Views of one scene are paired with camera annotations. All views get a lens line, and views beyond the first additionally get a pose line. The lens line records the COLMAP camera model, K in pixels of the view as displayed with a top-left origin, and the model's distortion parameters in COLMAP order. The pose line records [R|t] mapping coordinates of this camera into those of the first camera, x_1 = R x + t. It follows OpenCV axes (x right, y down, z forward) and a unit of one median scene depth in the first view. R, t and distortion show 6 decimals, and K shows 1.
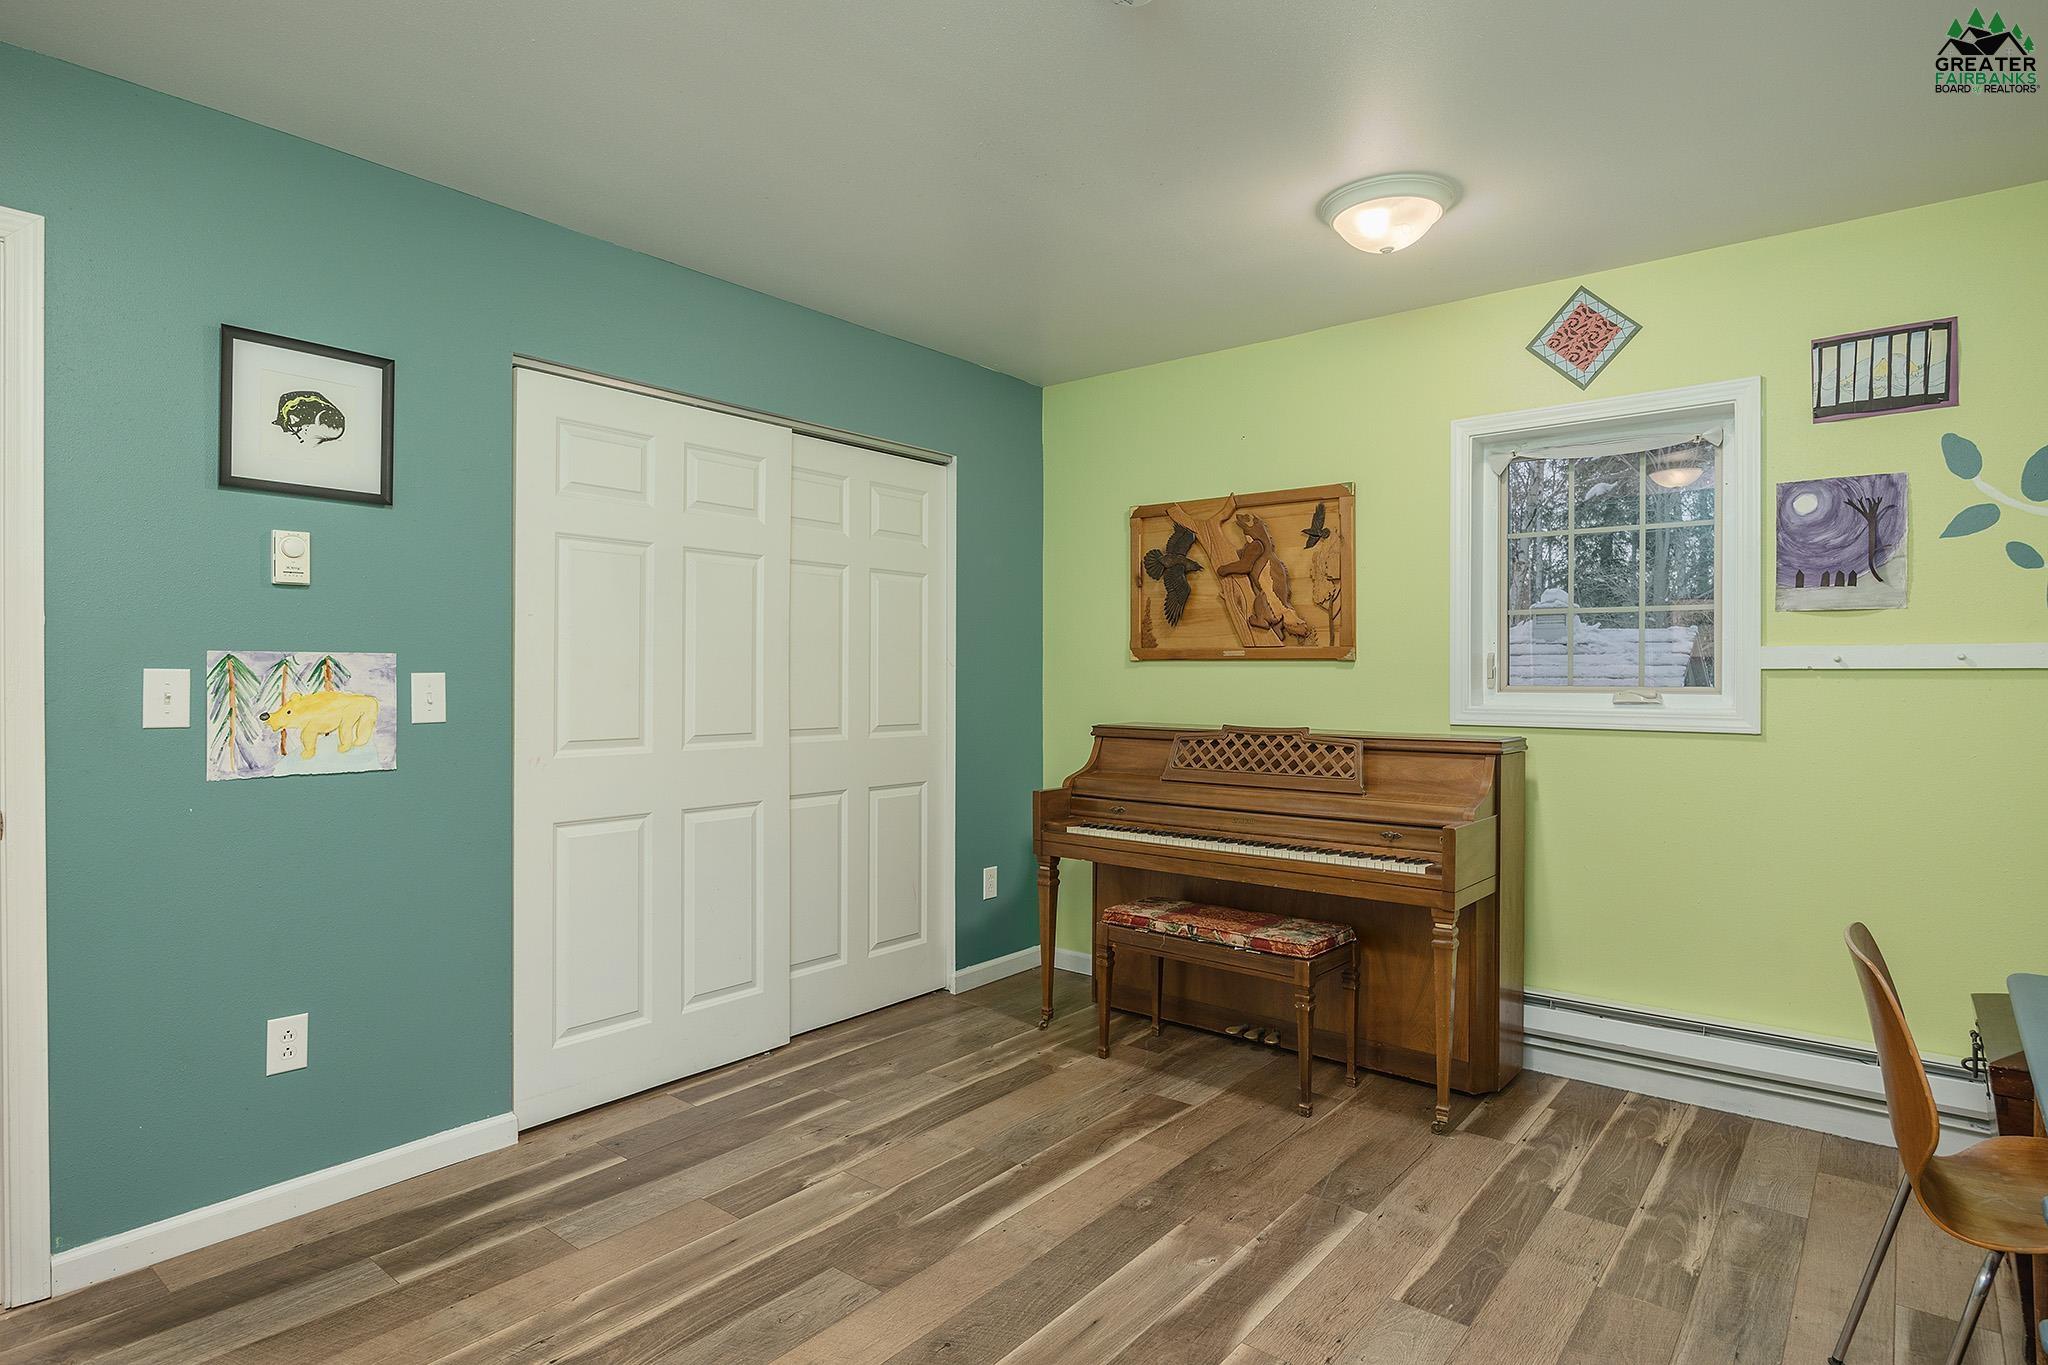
lens RADIAL K [[1113.7, 0, 1024.0], [0, 1113.7, 682.5], [0, 0, 1]] dist [-0.000243, -0.000598]
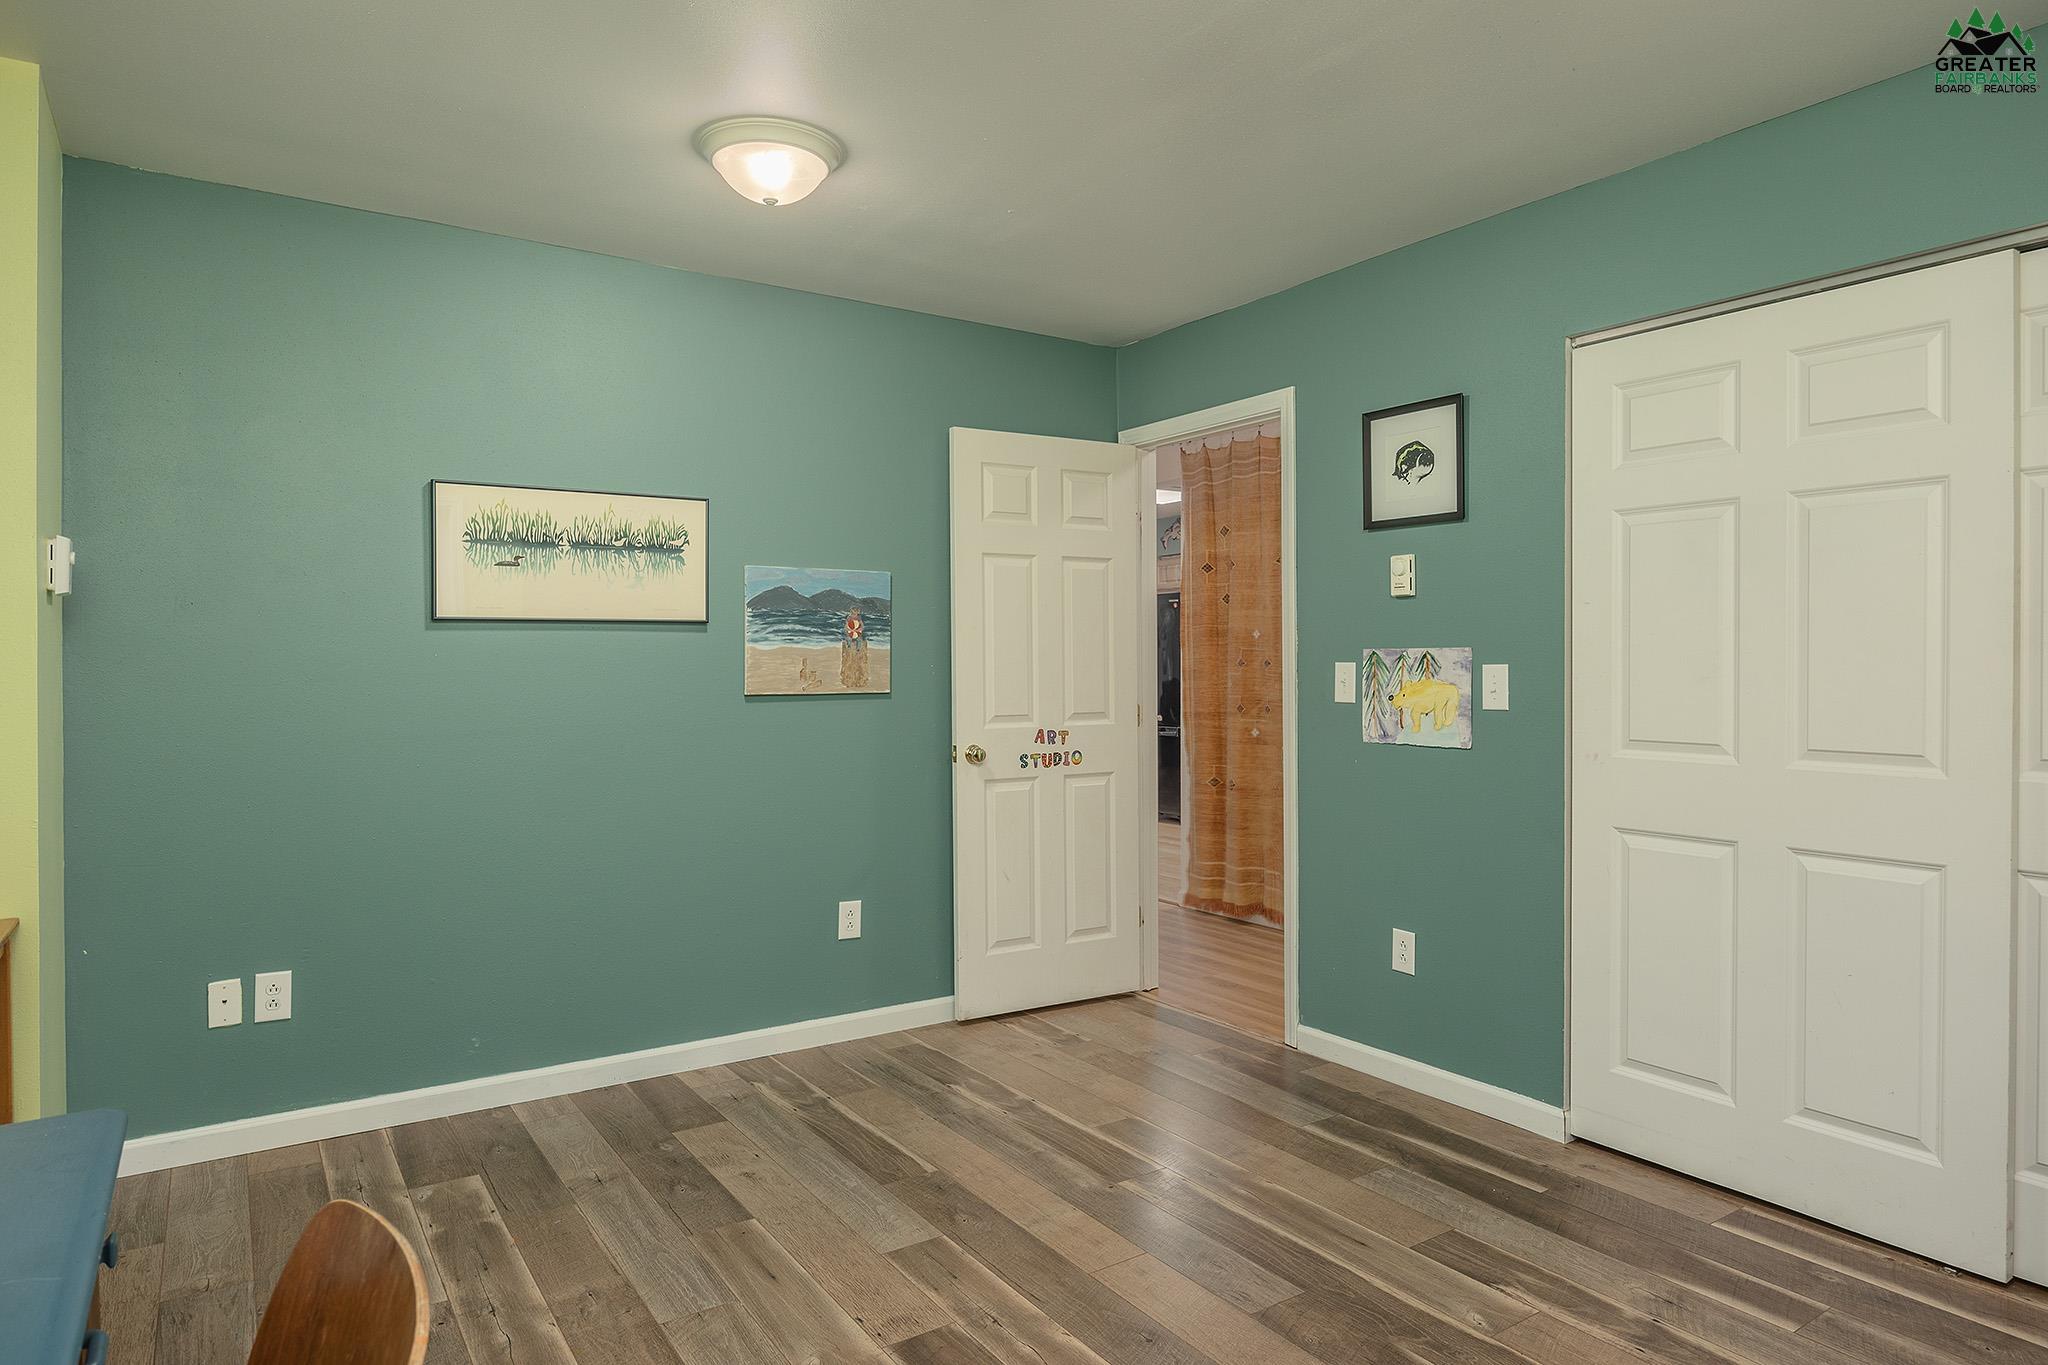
lens RADIAL K [[1236.9, 0, 1024.0], [0, 1236.9, 682.5], [0, 0, 1]] dist [-0.002897, -0.000478]
pose [[-0.310054, 0.012978, -0.950630, 0.825322], [-0.004556, 0.999875, 0.015136, -0.007708], [0.950708, 0.009025, -0.309957, 1.007320]]
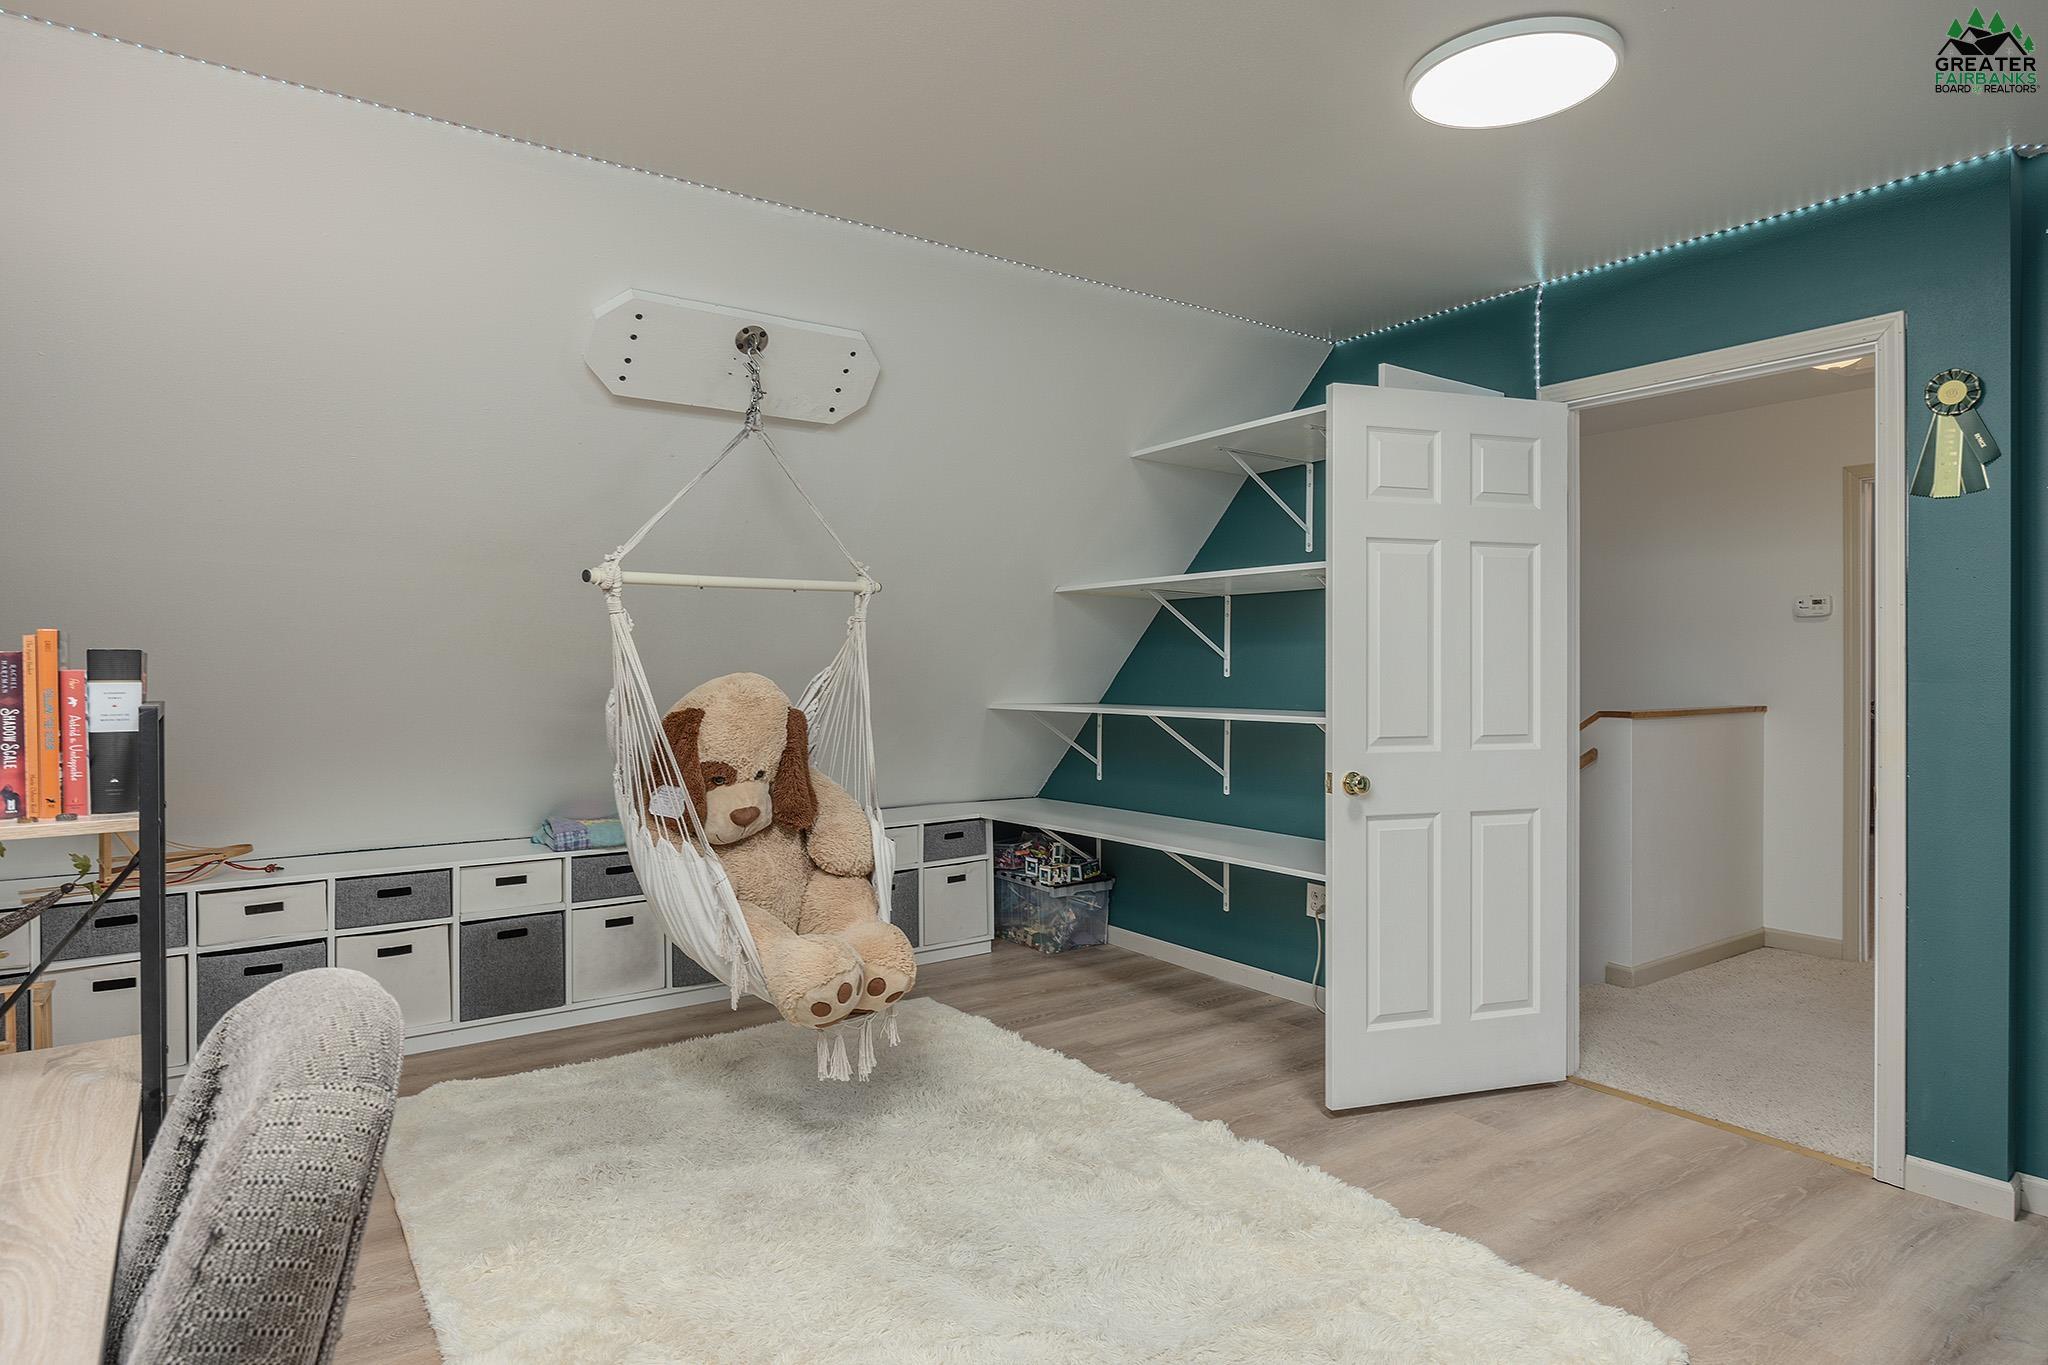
lens RADIAL K [[1132.4, 0, 1024.0], [0, 1132.4, 682.5], [0, 0, 1]] dist [-0.001853, -0.000177]
pose [[0.794914, 0.007318, -0.606677, 0.082012], [-0.006557, 0.999972, 0.003470, -0.000365], [0.606686, 0.001220, 0.794941, 0.117882]]
